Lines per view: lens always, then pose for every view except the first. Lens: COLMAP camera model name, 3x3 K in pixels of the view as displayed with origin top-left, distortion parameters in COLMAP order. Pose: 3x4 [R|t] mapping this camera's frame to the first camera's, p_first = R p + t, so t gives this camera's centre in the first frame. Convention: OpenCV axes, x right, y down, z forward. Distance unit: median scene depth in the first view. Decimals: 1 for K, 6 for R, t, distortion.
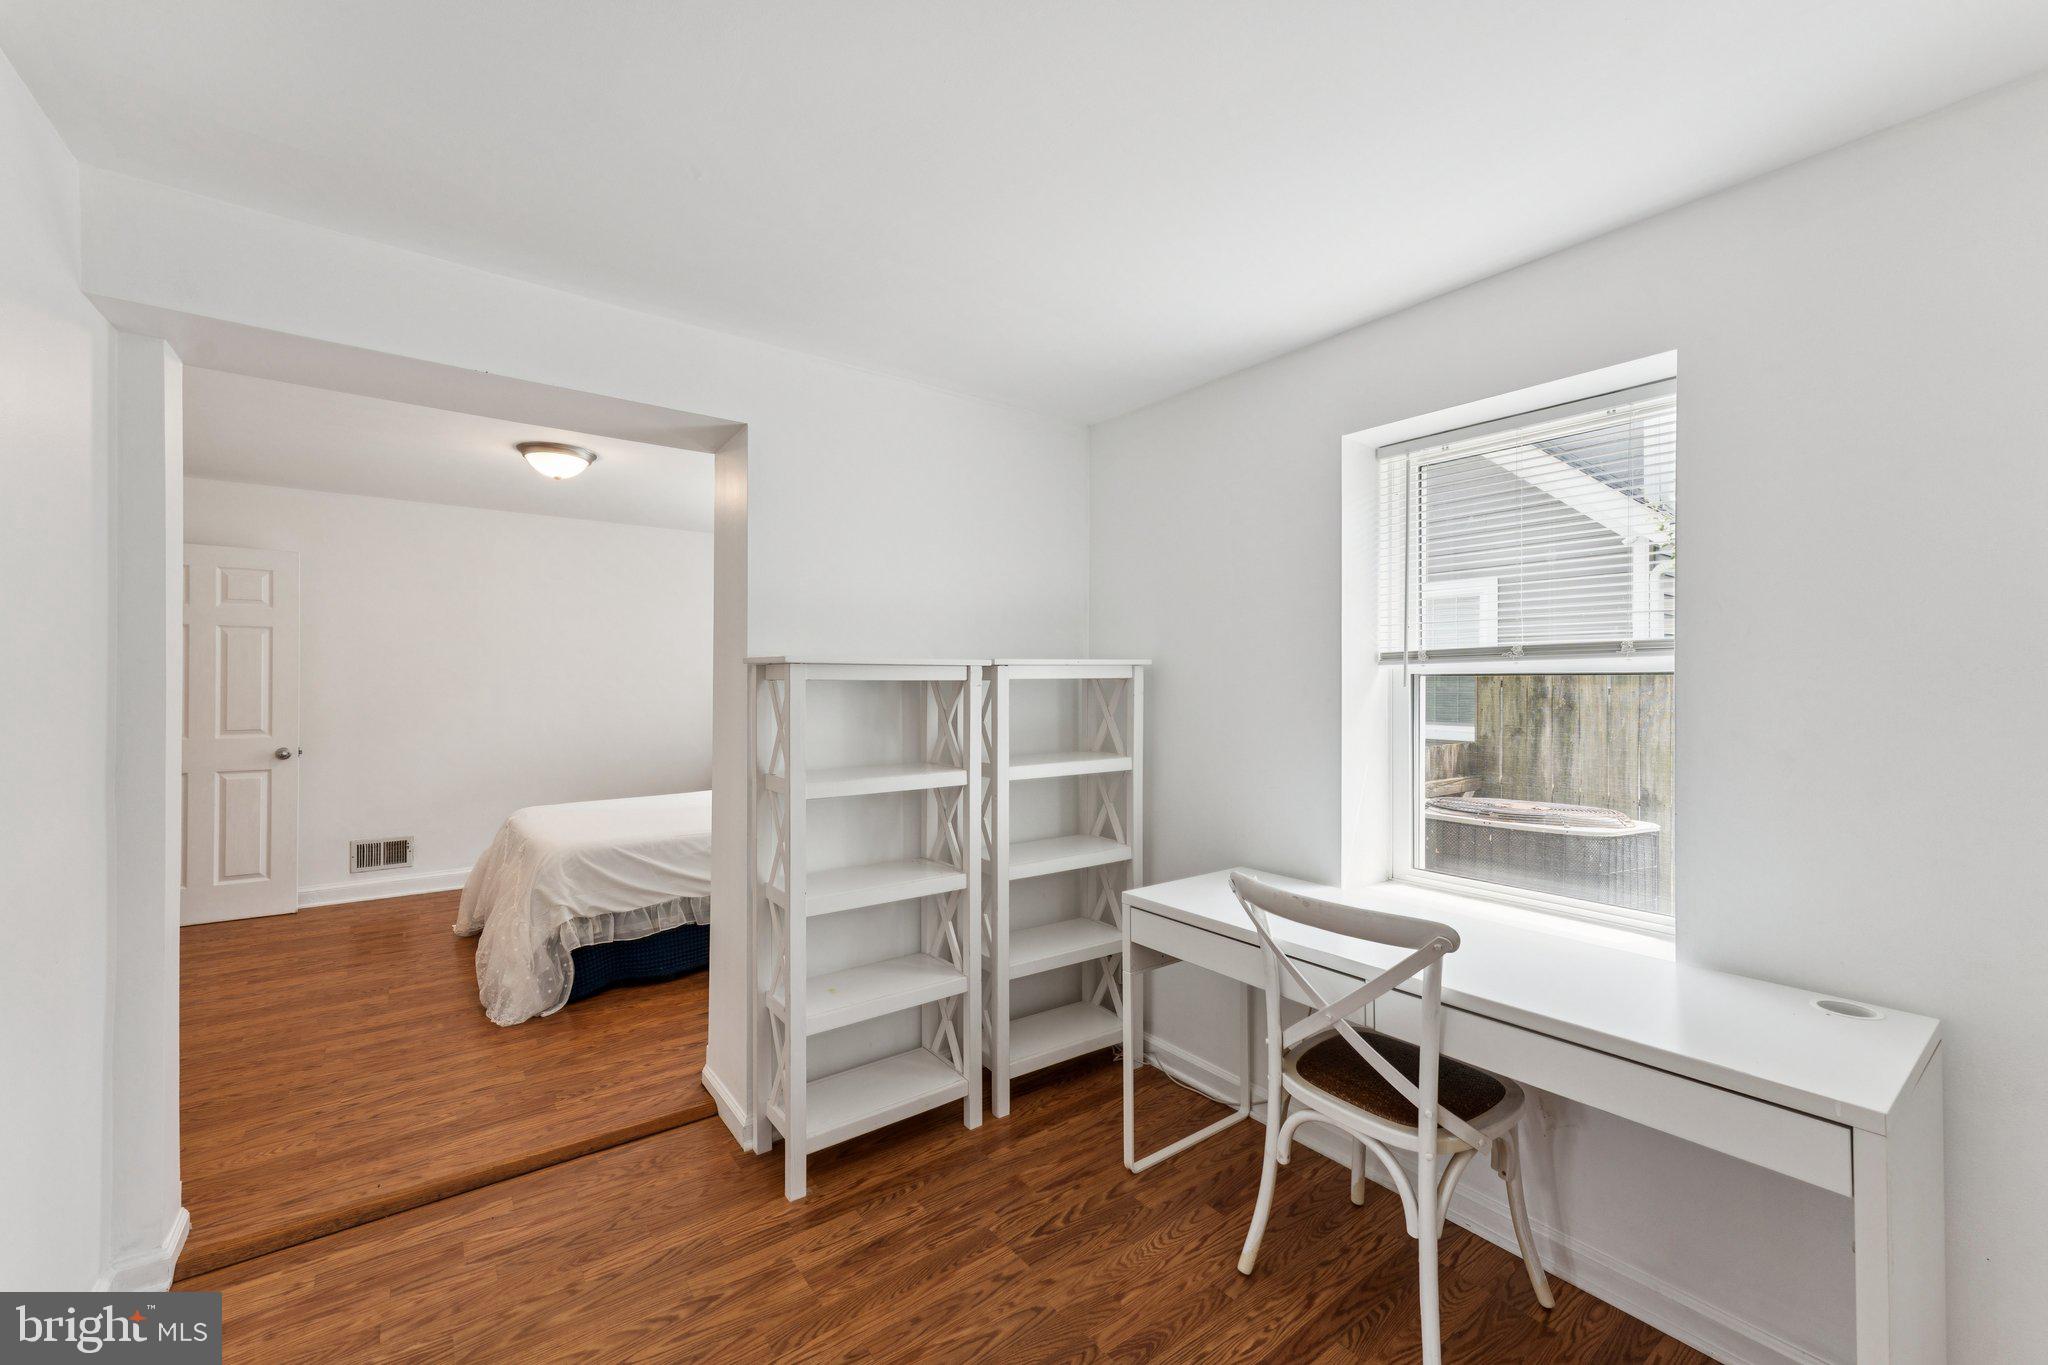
lens RADIAL K [[830.6, 0, 1025.1], [0, 830.6, 669.7], [0, 0, 1]] dist [0.008296, -0.000374]
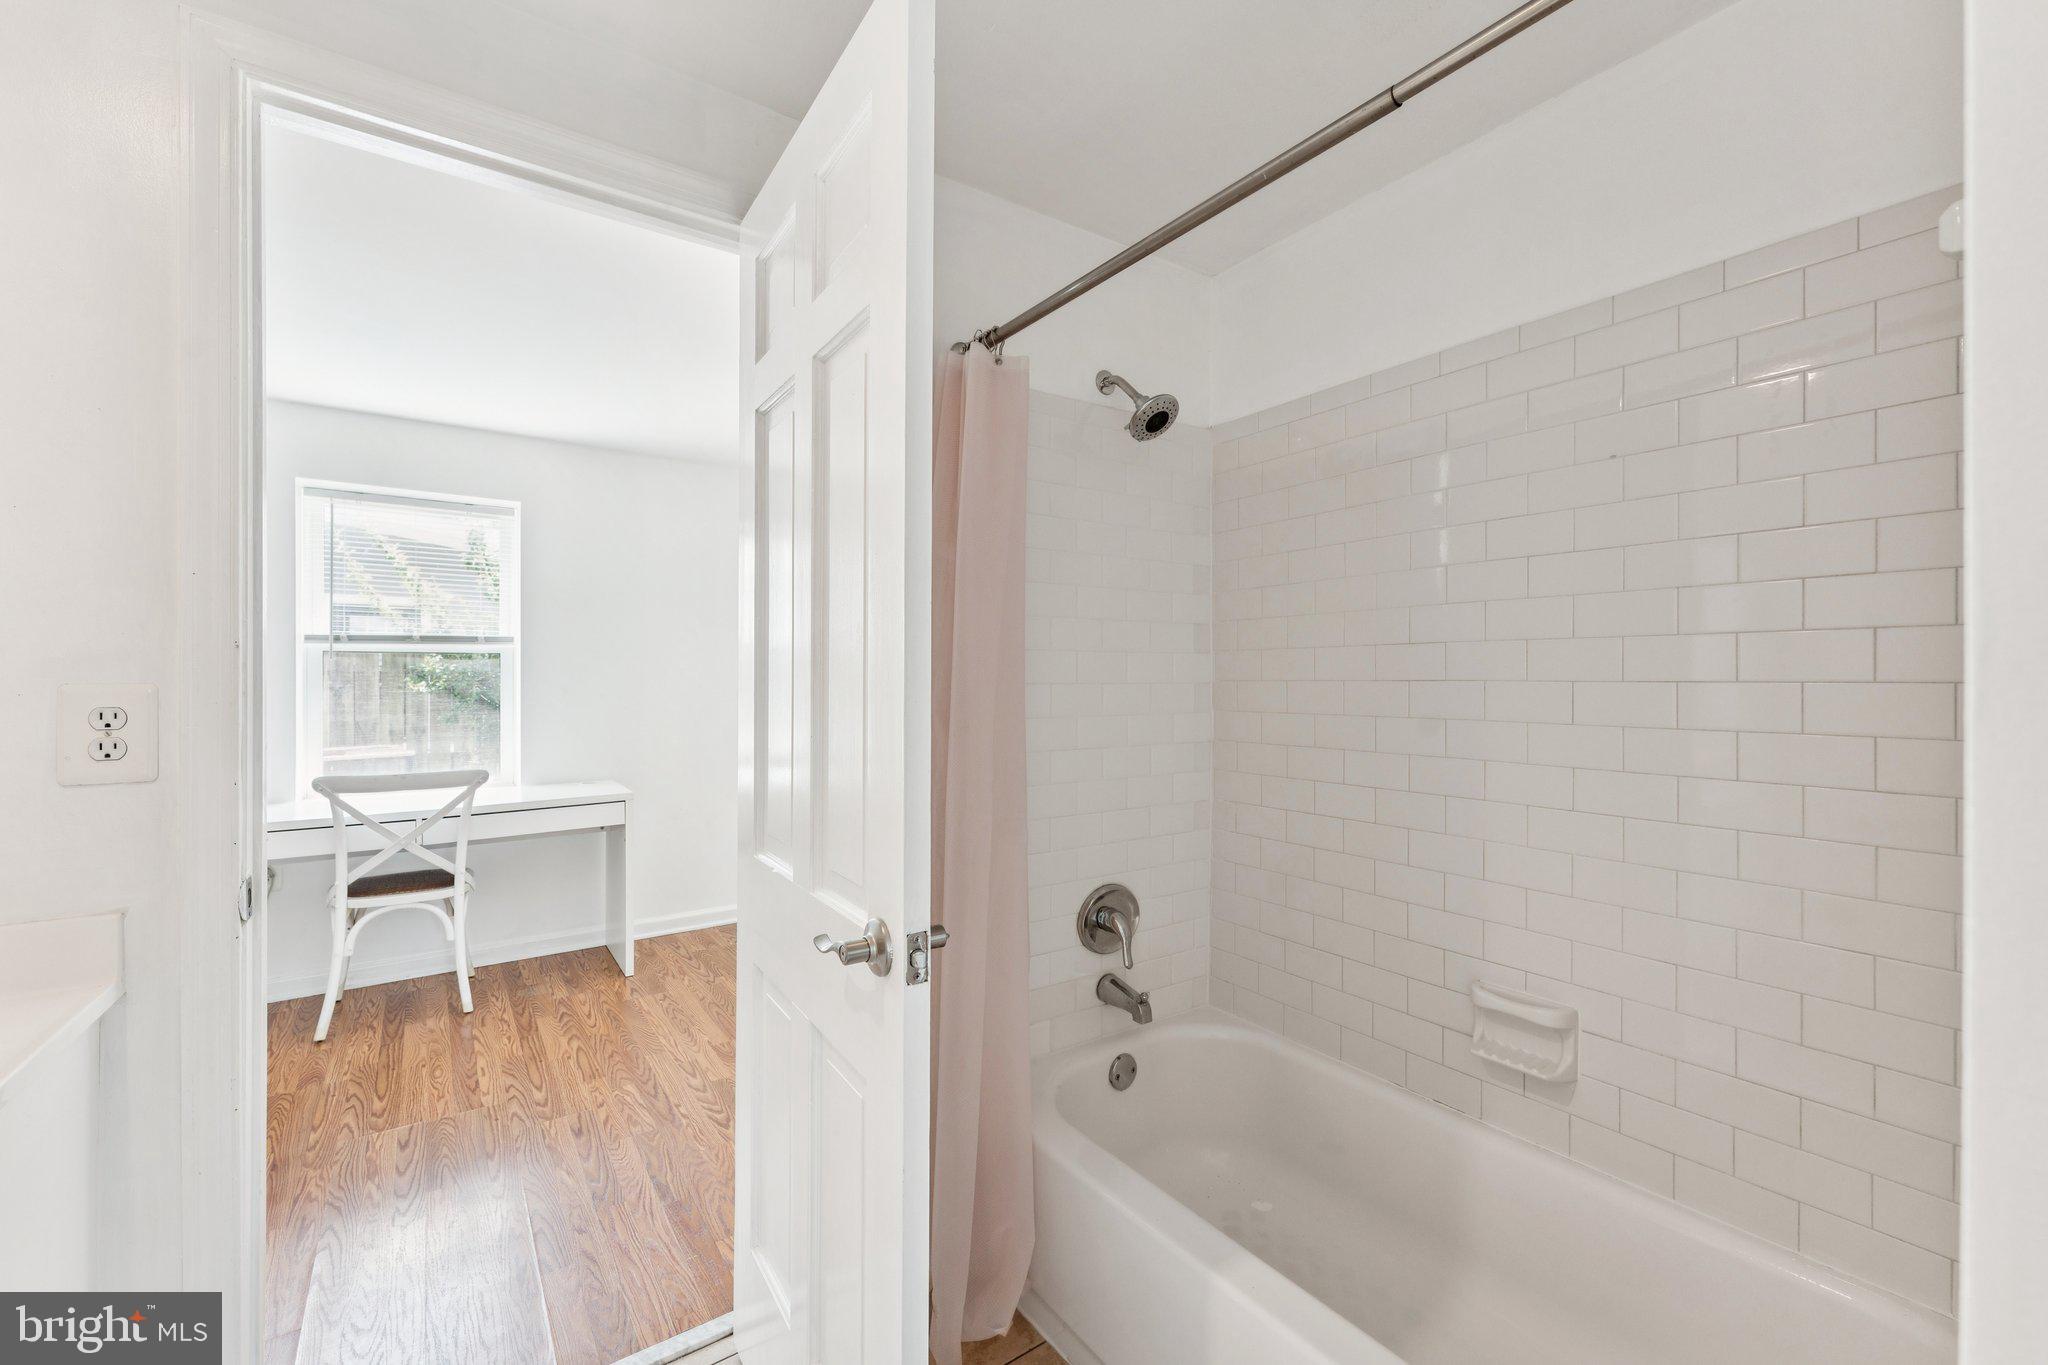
lens RADIAL K [[830.6, 0, 1029.8], [0, 830.6, 673.1], [0, 0, 1]] dist [0.008296, -0.000374]
pose [[0.004026, 0.002598, 0.999989, -1.307557], [-0.019228, 0.999812, -0.002520, 0.032773], [-0.999807, -0.019218, 0.004076, -0.300557]]
